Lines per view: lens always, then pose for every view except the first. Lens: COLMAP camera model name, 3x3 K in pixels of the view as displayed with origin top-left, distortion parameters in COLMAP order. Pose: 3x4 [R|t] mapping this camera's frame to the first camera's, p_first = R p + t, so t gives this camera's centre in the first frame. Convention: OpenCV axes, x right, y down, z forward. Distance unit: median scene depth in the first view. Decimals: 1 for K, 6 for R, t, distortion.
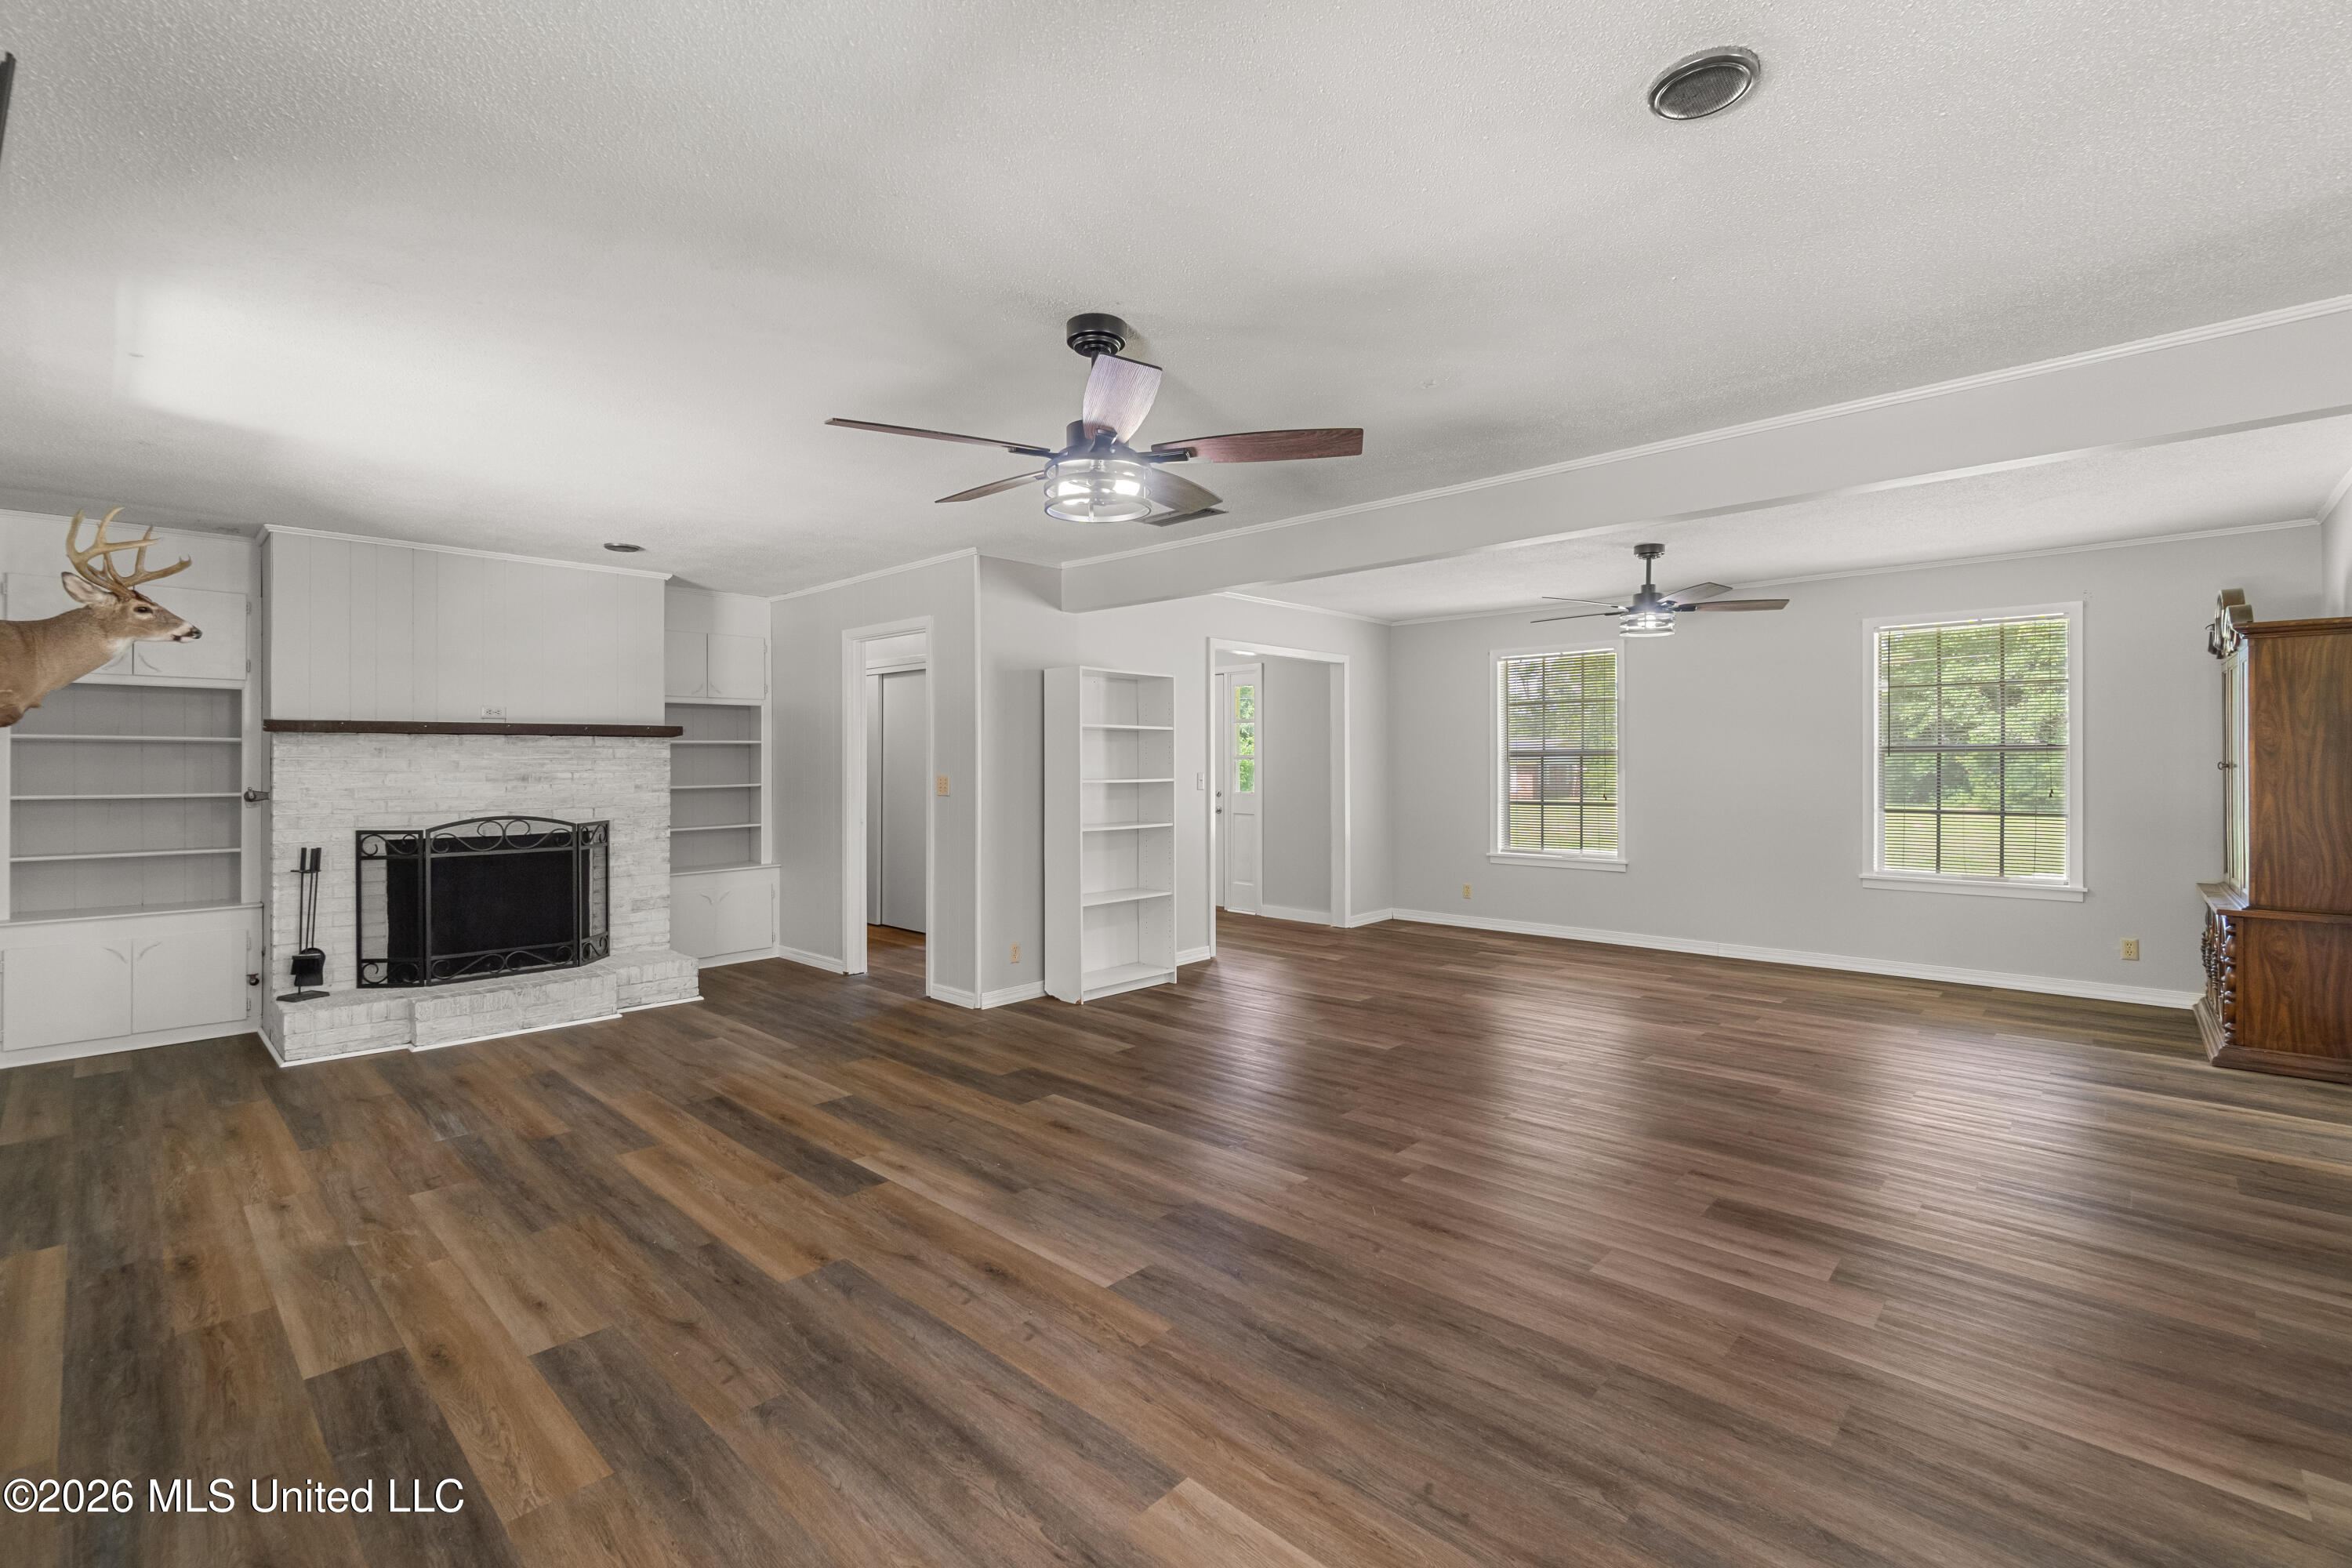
lens RADIAL K [[1020.9, 0, 1177.1], [0, 1020.9, 773.2], [0, 0, 1]] dist [-0.003095, -0.000272]
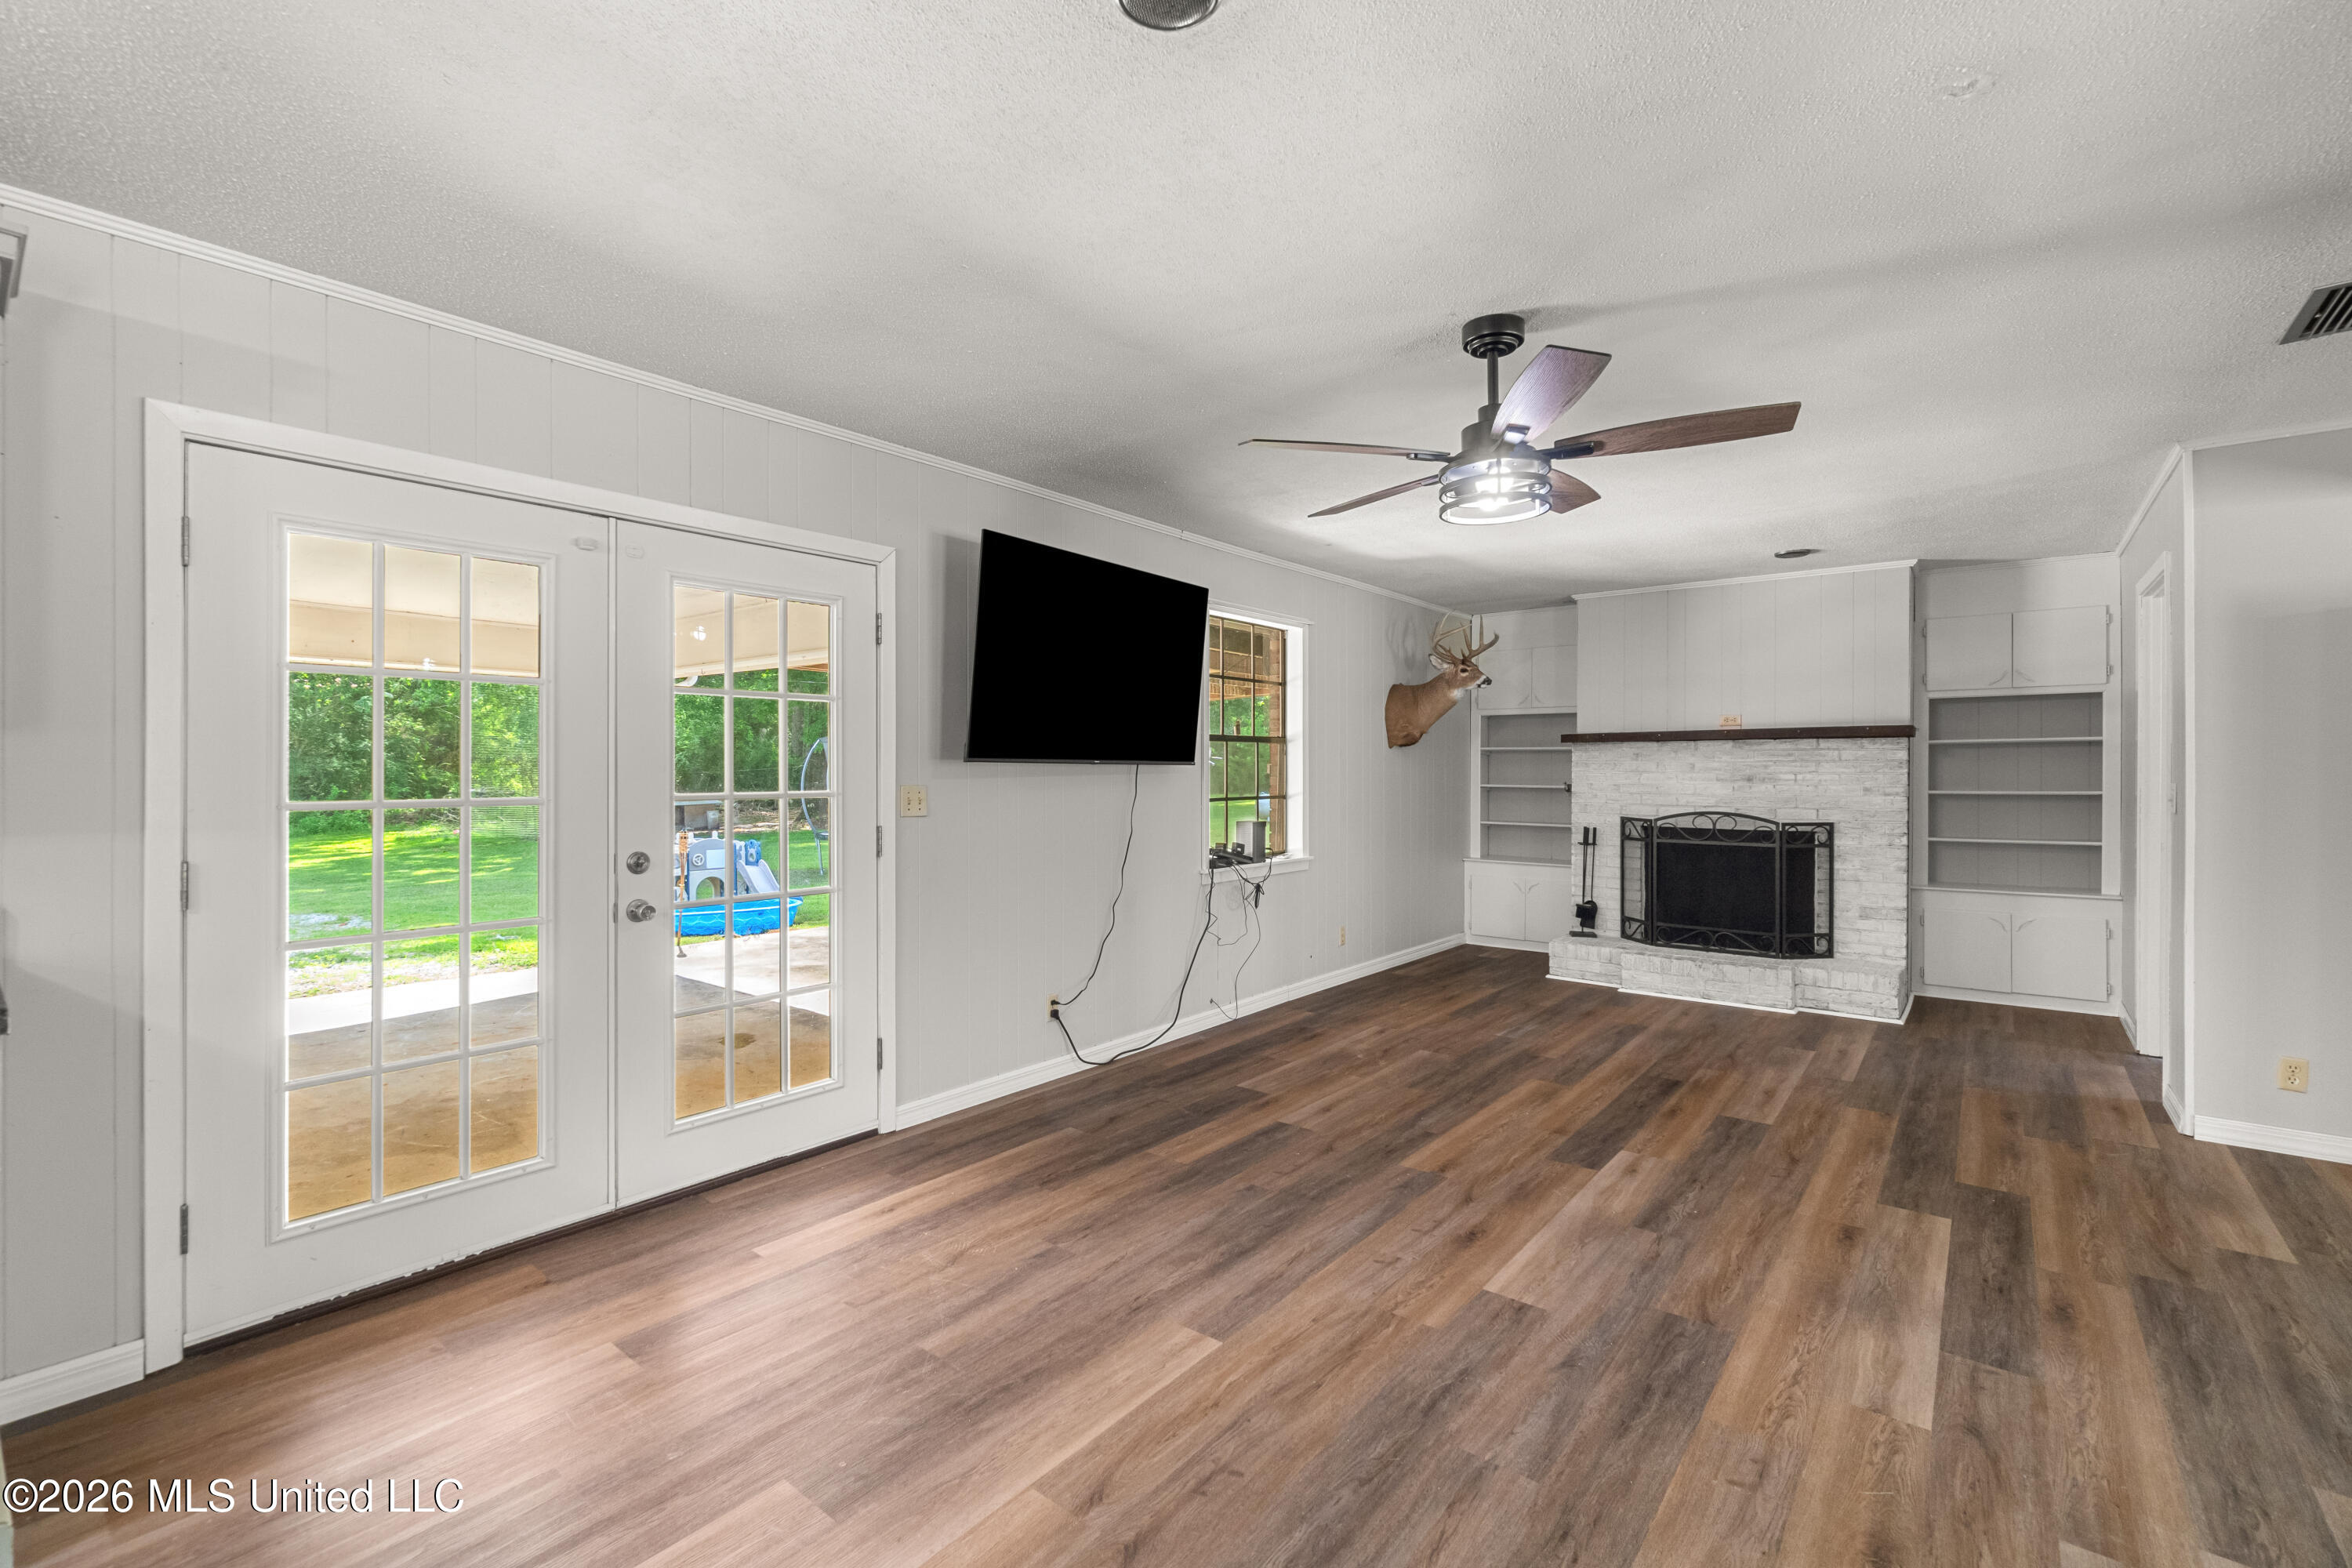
lens RADIAL K [[1033.5, 0, 1156.8], [0, 1033.5, 780.2], [0, 0, 1]] dist [-0.002478, 0.000437]
pose [[0.068482, 0.014528, -0.997547, 0.554798], [-0.011105, 0.999843, 0.013799, -0.002347], [0.997591, 0.010133, 0.068633, 0.370409]]
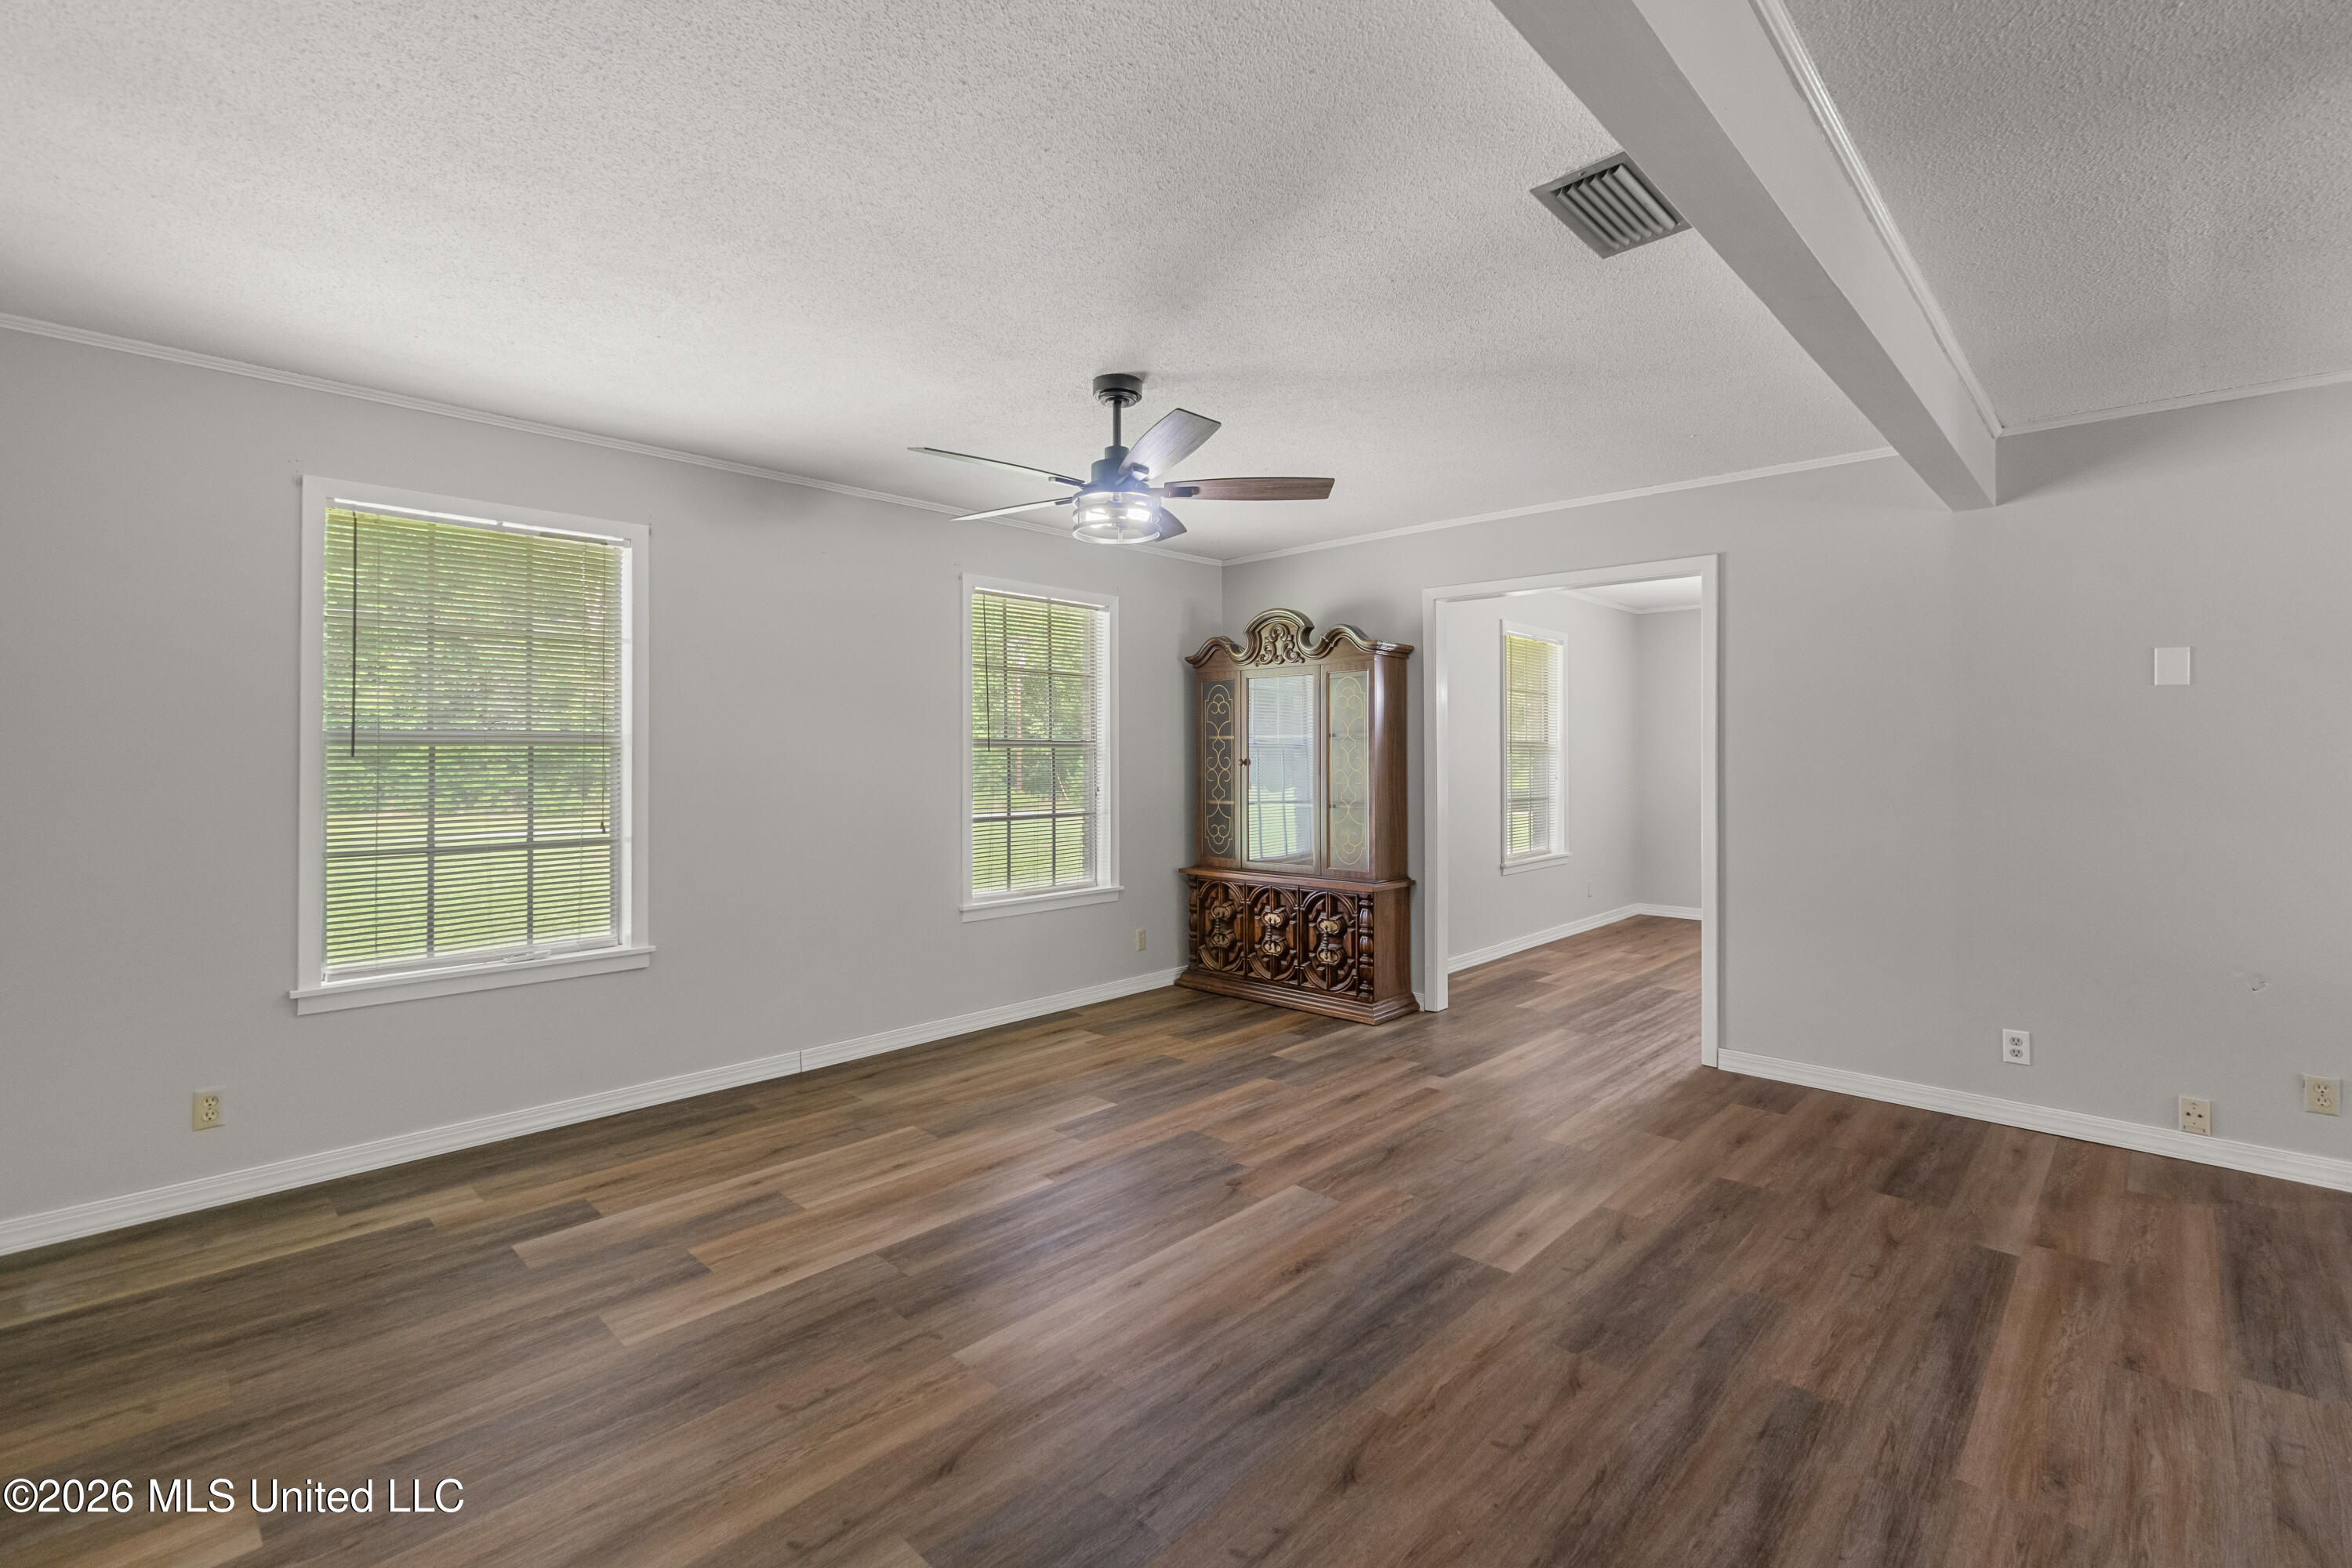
lens RADIAL K [[1033.5, 0, 1156.8], [0, 1033.5, 780.2], [0, 0, 1]] dist [-0.002478, 0.000437]
pose [[0.036316, -0.023725, 0.999059, -0.154097], [0.012315, 0.999653, 0.023291, -0.018360], [-0.999264, 0.011457, 0.036596, 1.264141]]
